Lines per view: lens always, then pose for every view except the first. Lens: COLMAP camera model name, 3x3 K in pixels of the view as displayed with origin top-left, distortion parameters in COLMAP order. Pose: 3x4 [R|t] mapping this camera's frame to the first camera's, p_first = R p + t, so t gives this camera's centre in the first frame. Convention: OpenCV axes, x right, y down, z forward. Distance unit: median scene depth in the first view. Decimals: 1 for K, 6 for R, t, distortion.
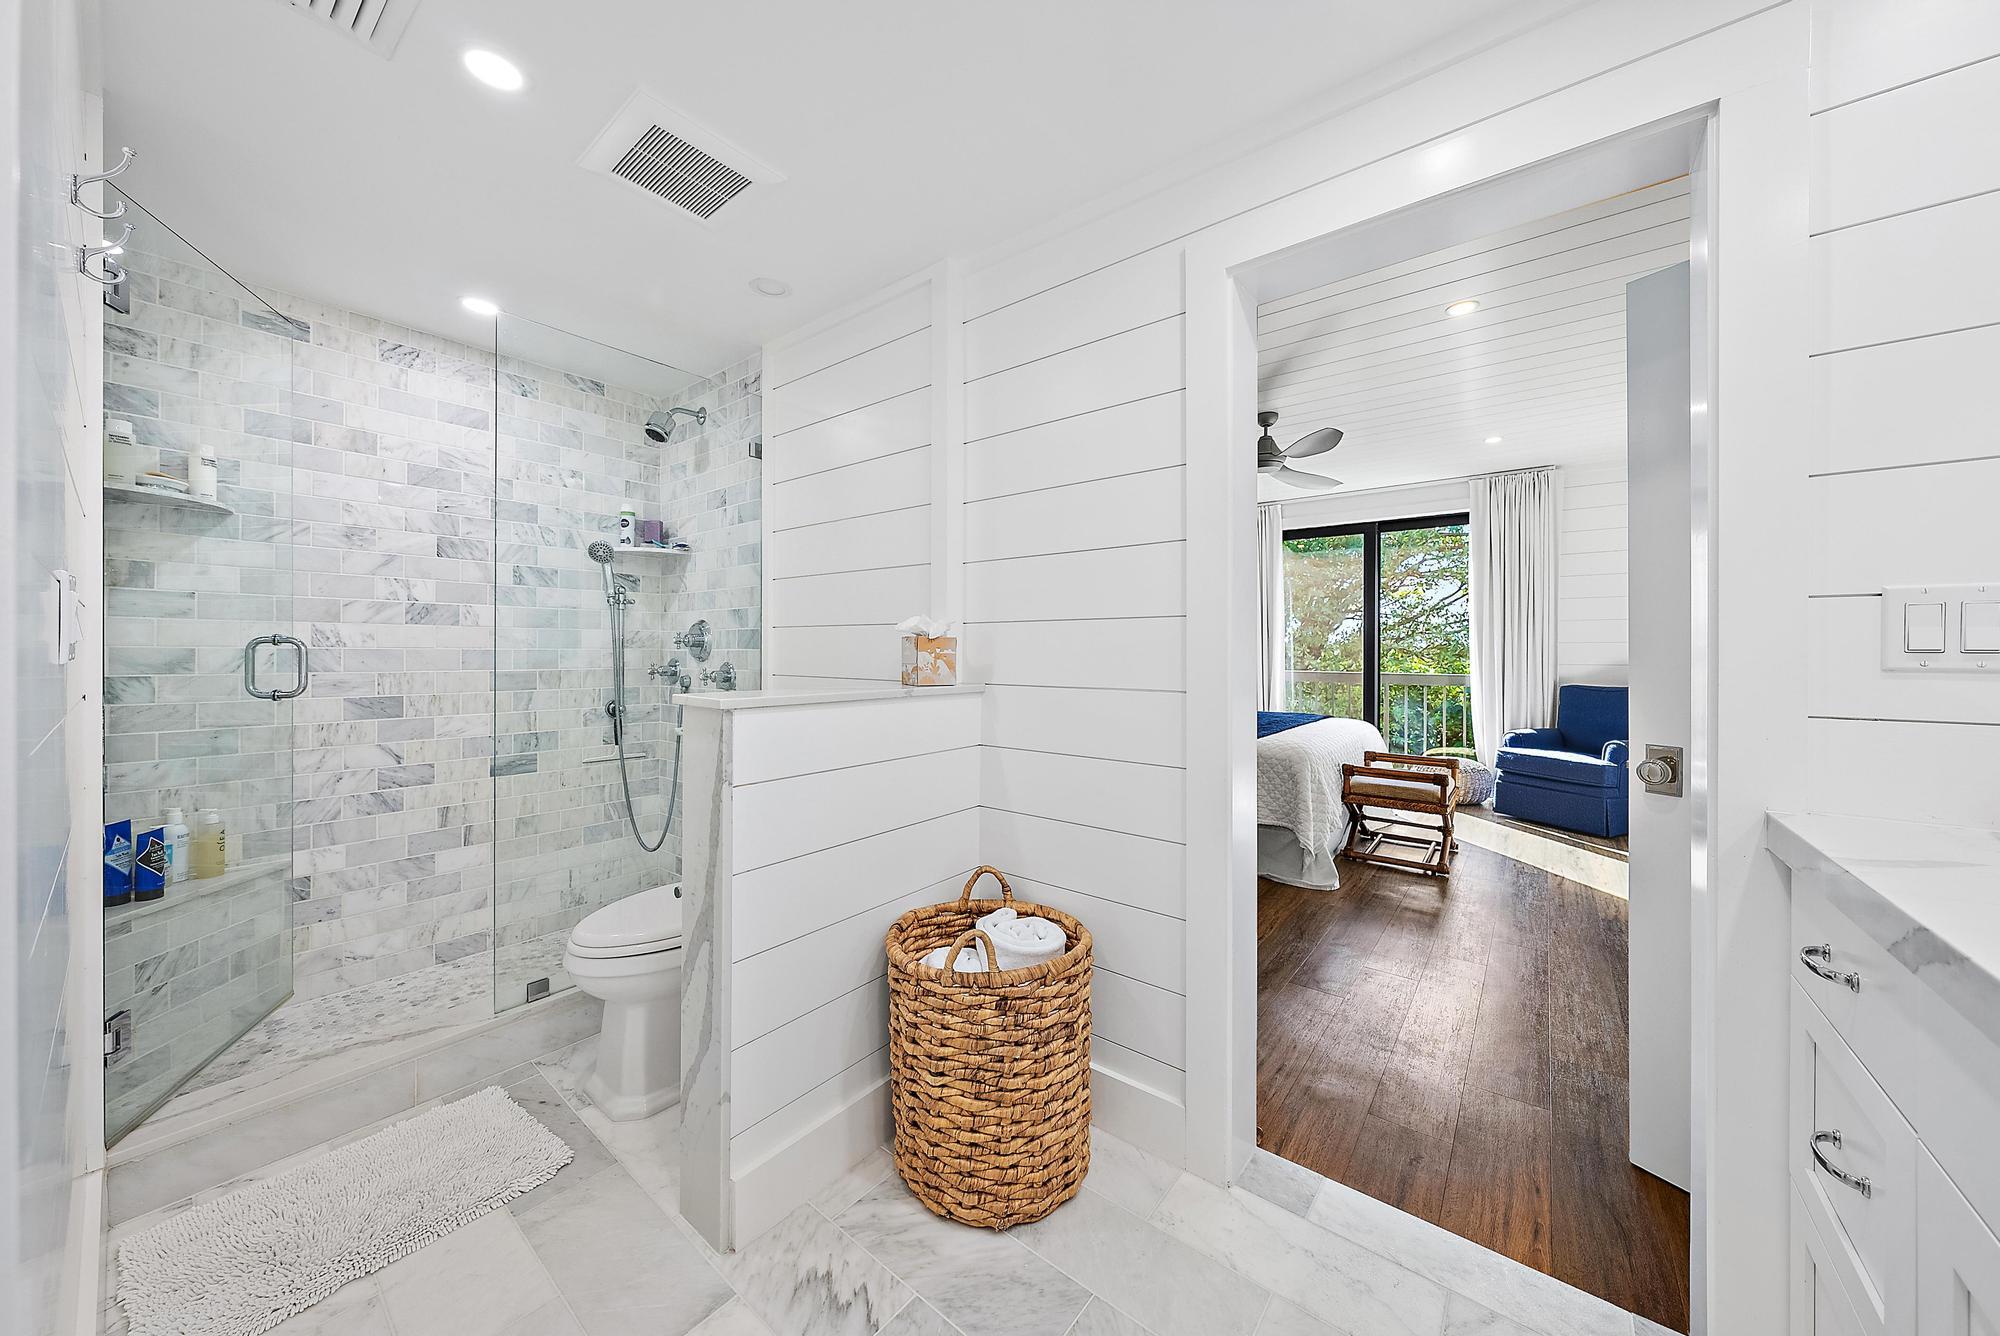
lens RADIAL K [[690.3, 0, 999.0], [0, 690.3, 654.8], [0, 0, 1]] dist [-0.000280, 0.000006]
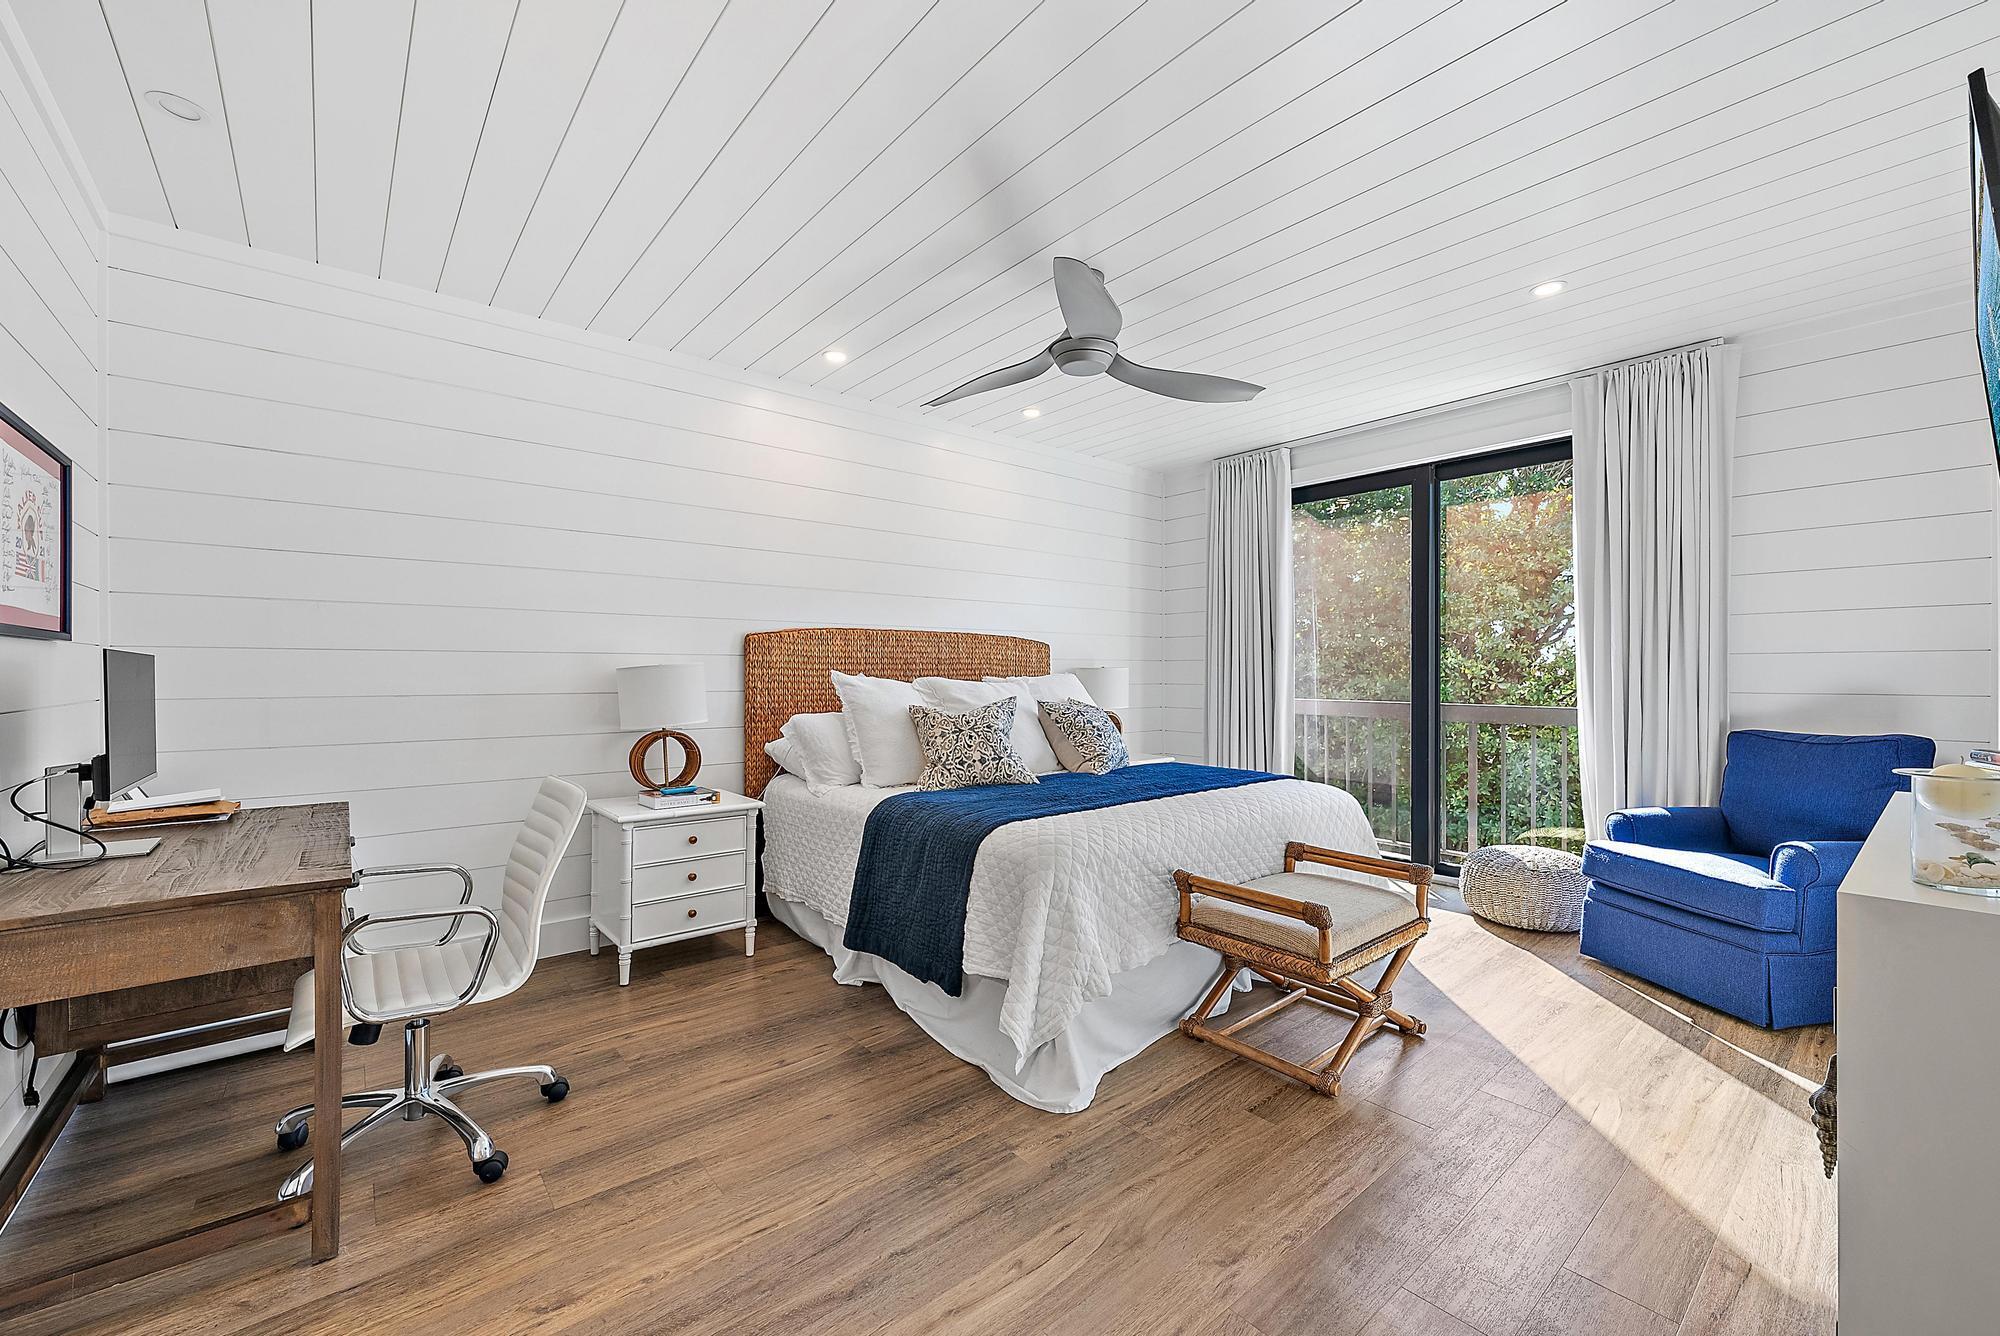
lens RADIAL K [[795.1, 0, 988.5], [0, 795.1, 673.4], [0, 0, 1]] dist [-0.008336, 0.000603]
pose [[0.973897, -0.005879, -0.226914, 0.379957], [0.005386, 0.999982, -0.002792, -0.002648], [0.226926, 0.001497, 0.973911, 0.247896]]
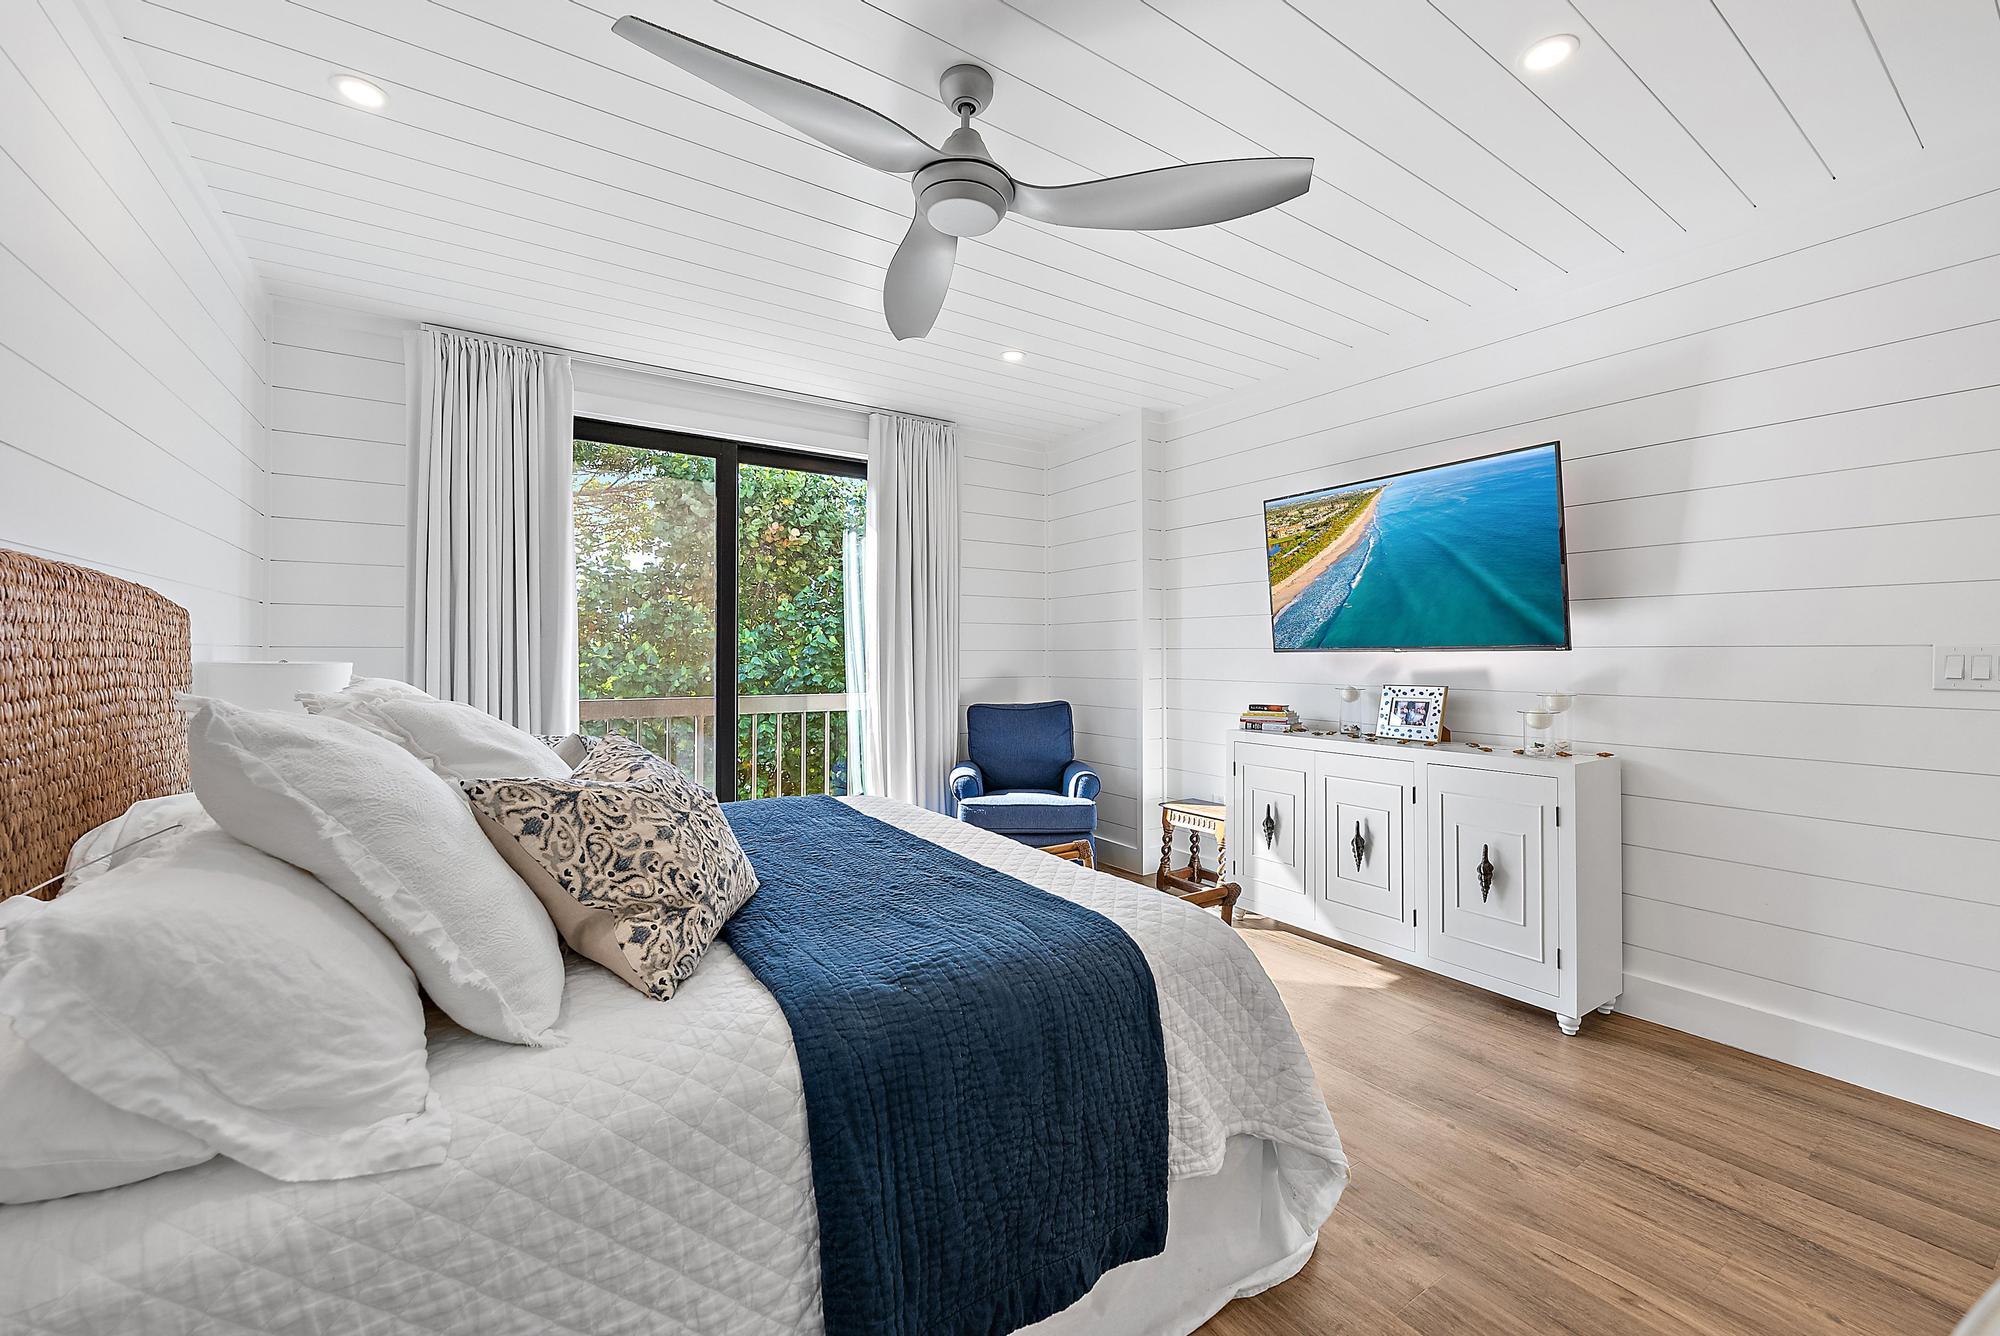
lens RADIAL K [[795.1, 0, 1001.4], [0, 795.1, 656.2], [0, 0, 1]] dist [-0.008336, 0.000603]
pose [[0.318977, -0.006623, 0.947739, -0.031894], [0.004723, 0.999974, 0.005399, -0.015022], [-0.947751, 0.002755, 0.319000, 0.684230]]
